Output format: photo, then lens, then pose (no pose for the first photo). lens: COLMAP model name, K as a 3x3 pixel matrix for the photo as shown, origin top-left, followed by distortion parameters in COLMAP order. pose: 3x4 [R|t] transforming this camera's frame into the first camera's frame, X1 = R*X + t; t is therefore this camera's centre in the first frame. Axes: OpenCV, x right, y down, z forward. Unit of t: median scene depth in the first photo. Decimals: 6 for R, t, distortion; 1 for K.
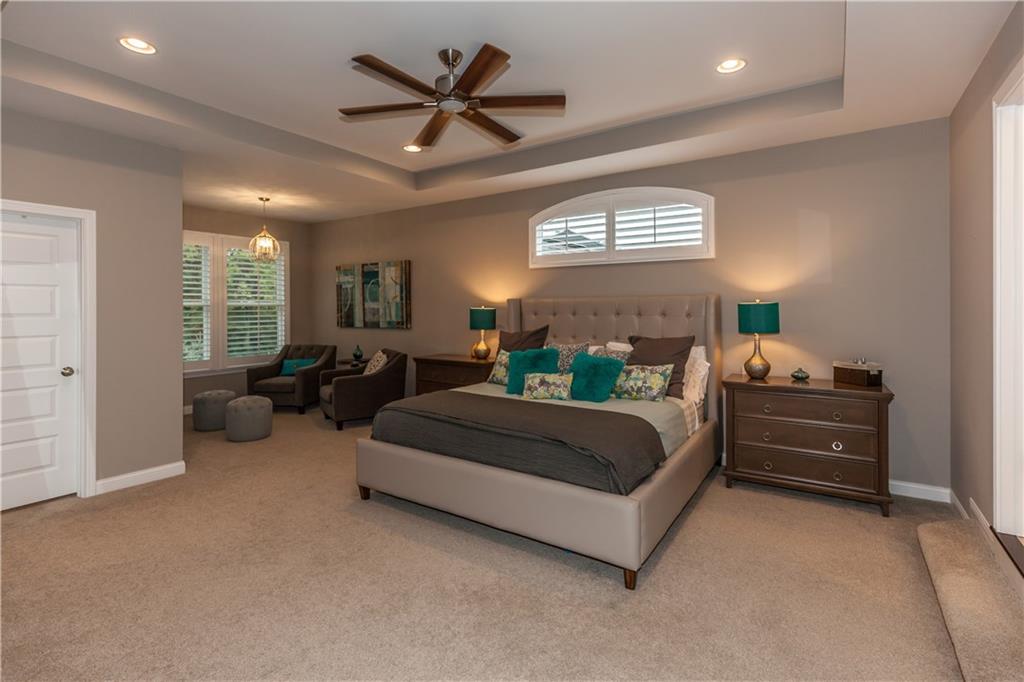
lens RADIAL K [[483.3, 0, 513.4], [0, 483.3, 315.6], [0, 0, 1]] dist [0.000911, 0.000140]
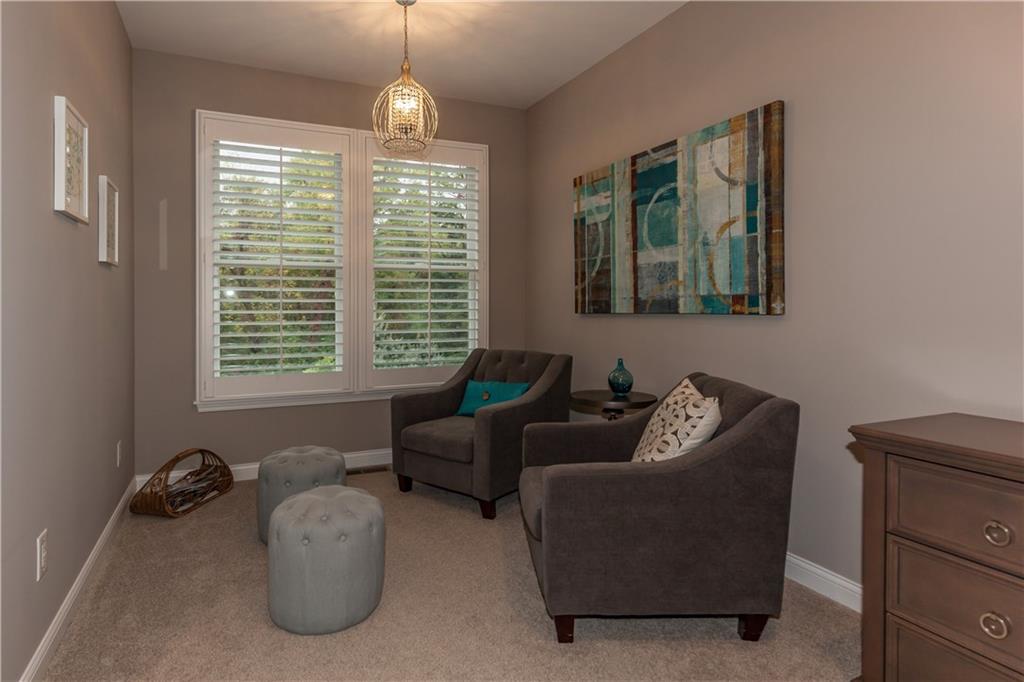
lens RADIAL K [[483.3, 0, 513.4], [0, 483.3, 315.6], [0, 0, 1]] dist [0.000911, 0.000140]
pose [[0.869792, 0.006464, -0.493377, -0.203048], [-0.010030, 0.999939, -0.004580, 0.029414], [0.493317, 0.008932, 0.869804, 0.612812]]
